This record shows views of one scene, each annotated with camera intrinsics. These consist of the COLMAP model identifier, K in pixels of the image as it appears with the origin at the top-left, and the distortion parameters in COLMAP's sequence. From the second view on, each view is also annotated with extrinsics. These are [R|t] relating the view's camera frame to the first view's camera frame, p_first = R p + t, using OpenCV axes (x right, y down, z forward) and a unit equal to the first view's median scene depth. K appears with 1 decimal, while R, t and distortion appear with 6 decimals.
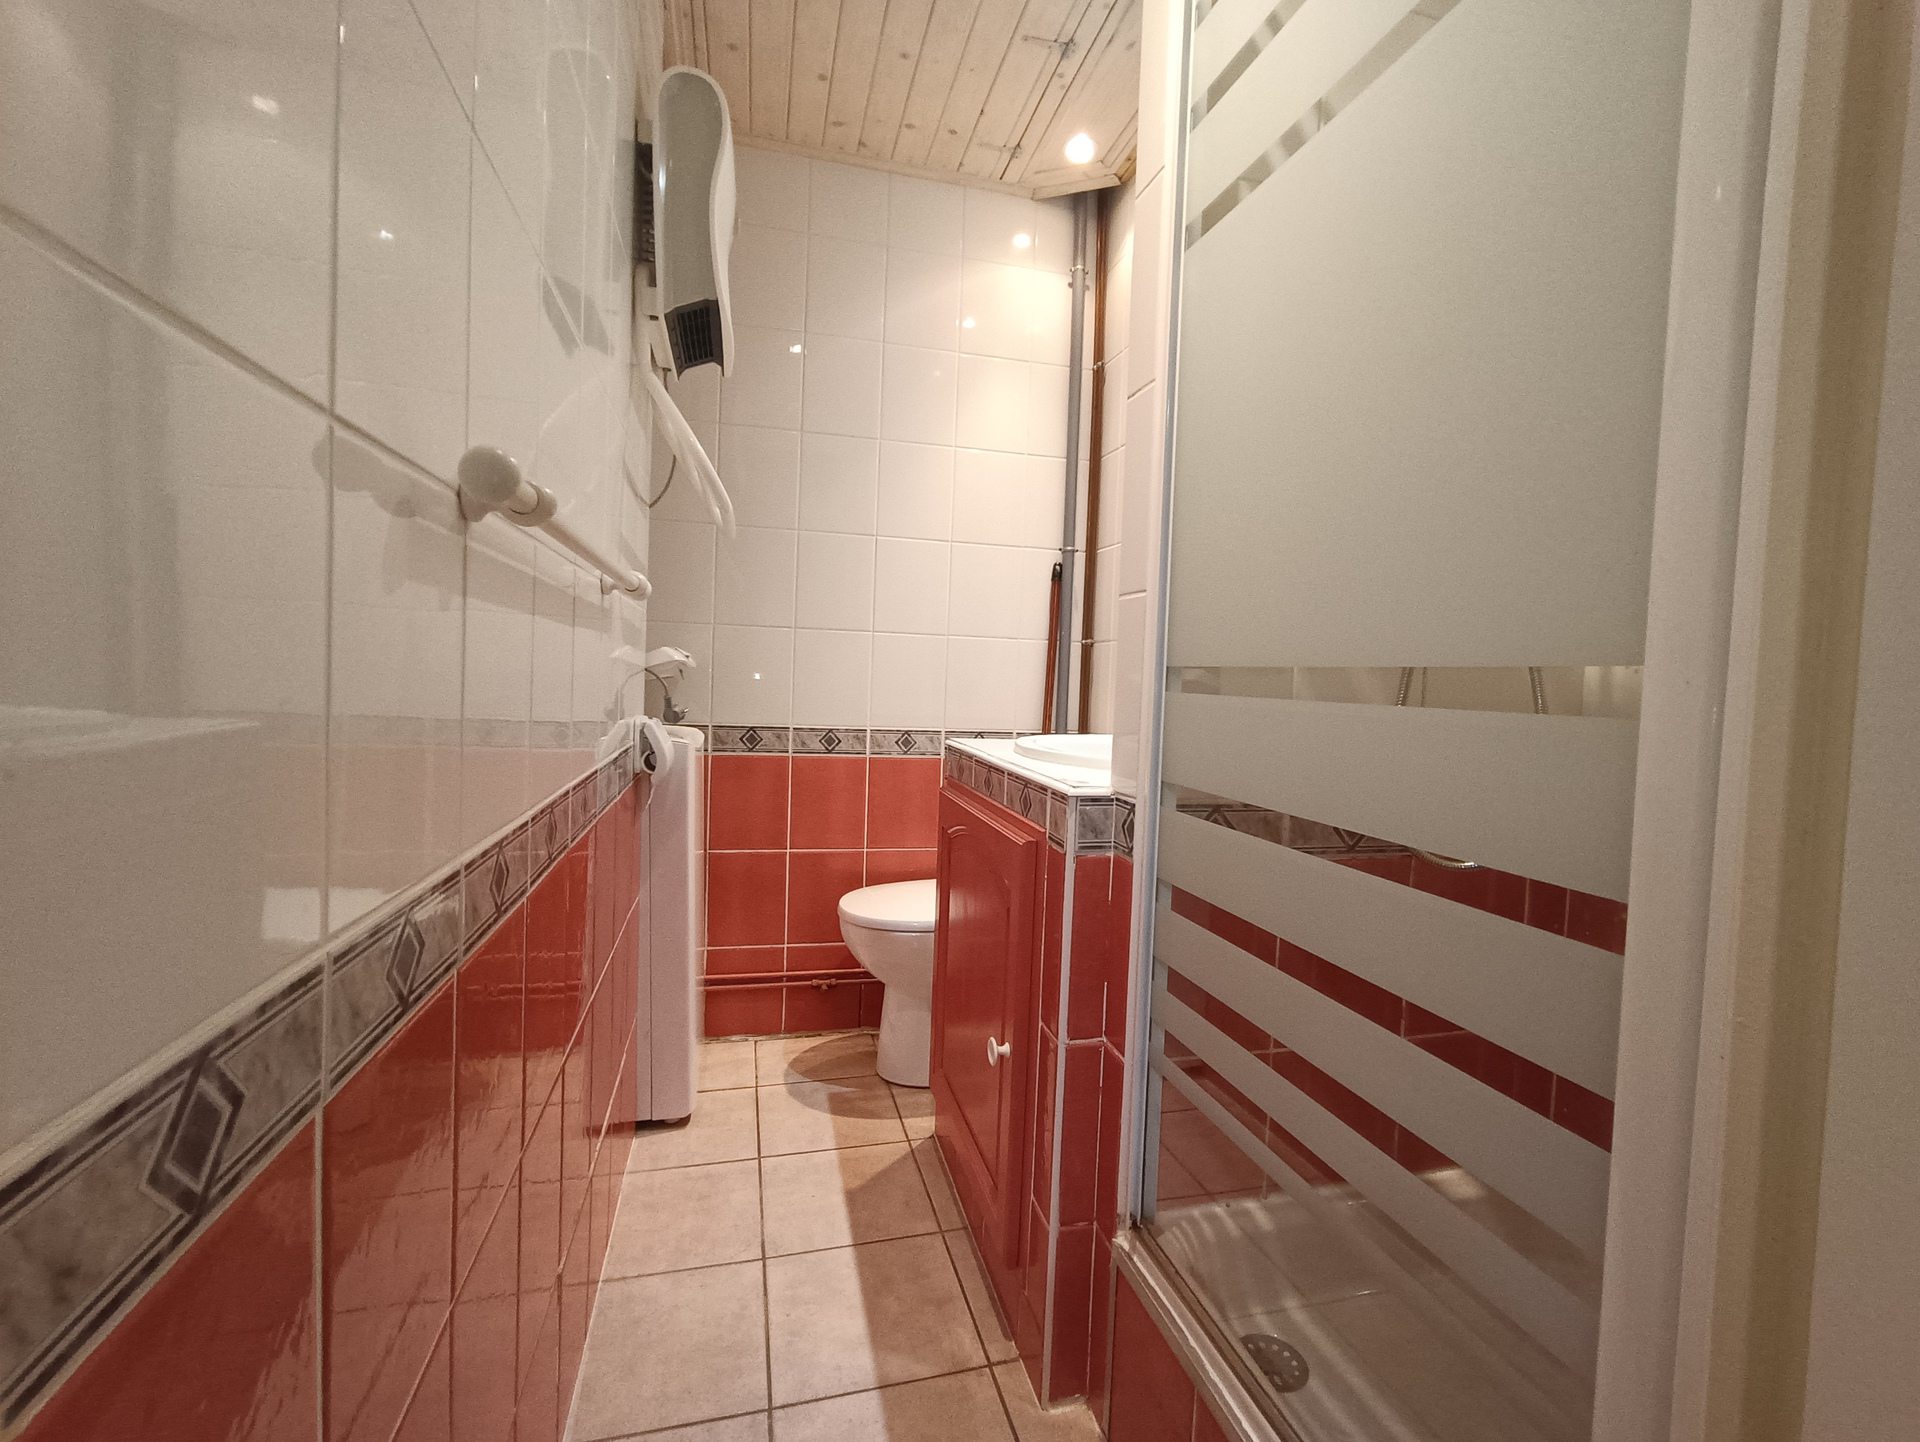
lens RADIAL K [[876.7, 0, 951.8], [0, 876.7, 715.0], [0, 0, 1]] dist [-0.018349, 0.006833]
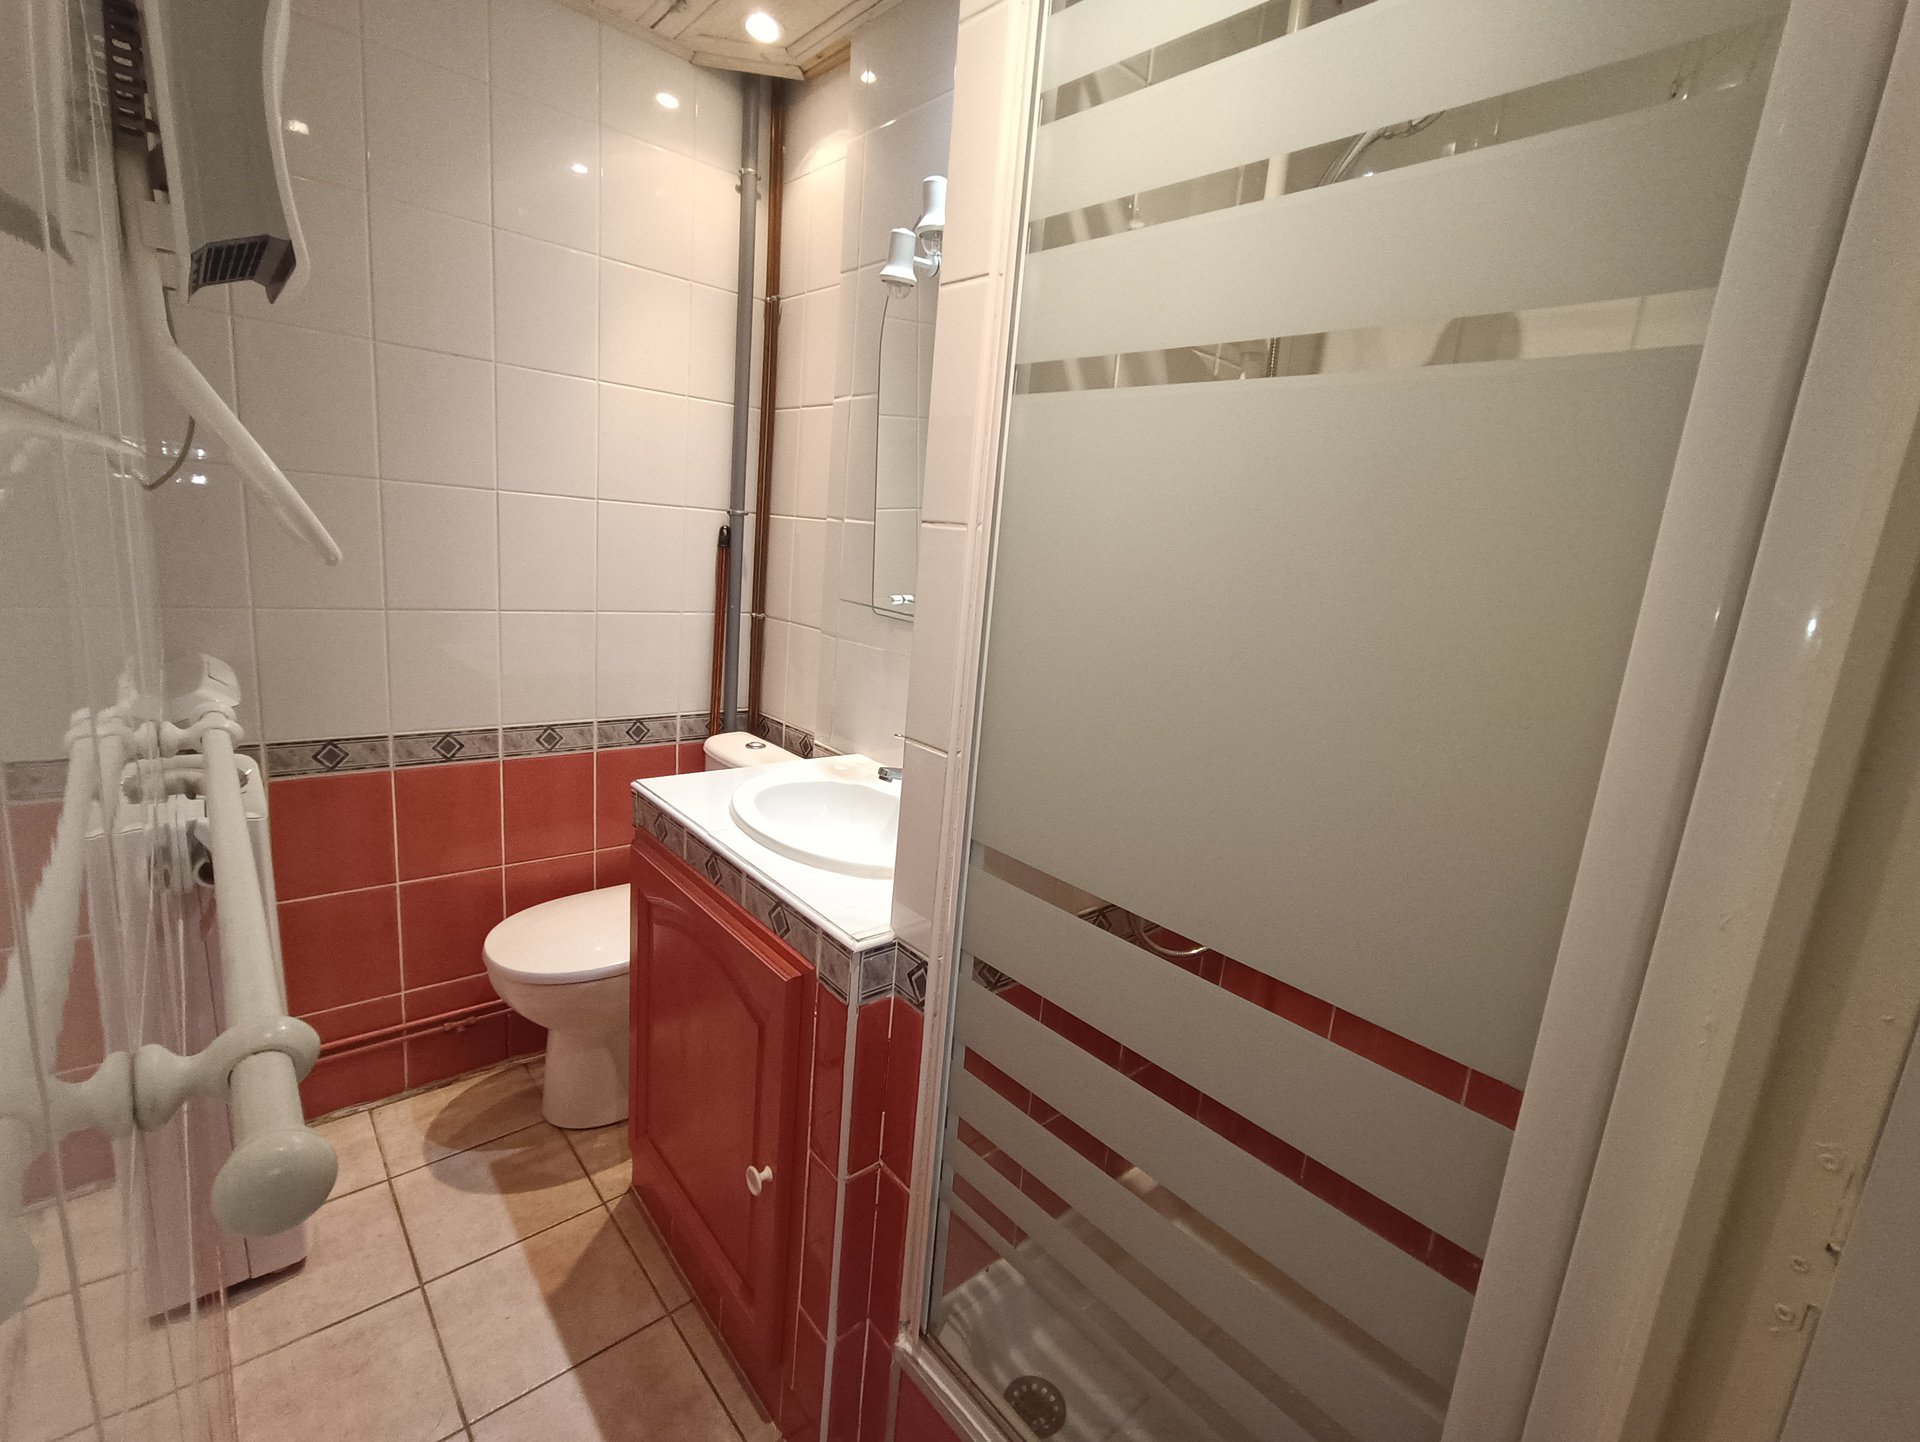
lens RADIAL K [[876.7, 0, 973.9], [0, 876.7, 713.9], [0, 0, 1]] dist [-0.018349, 0.006833]
pose [[0.880648, -0.053278, 0.470766, -0.107062], [-0.036615, 0.983031, 0.179747, -0.195918], [-0.472354, -0.175531, 0.863754, 0.104967]]
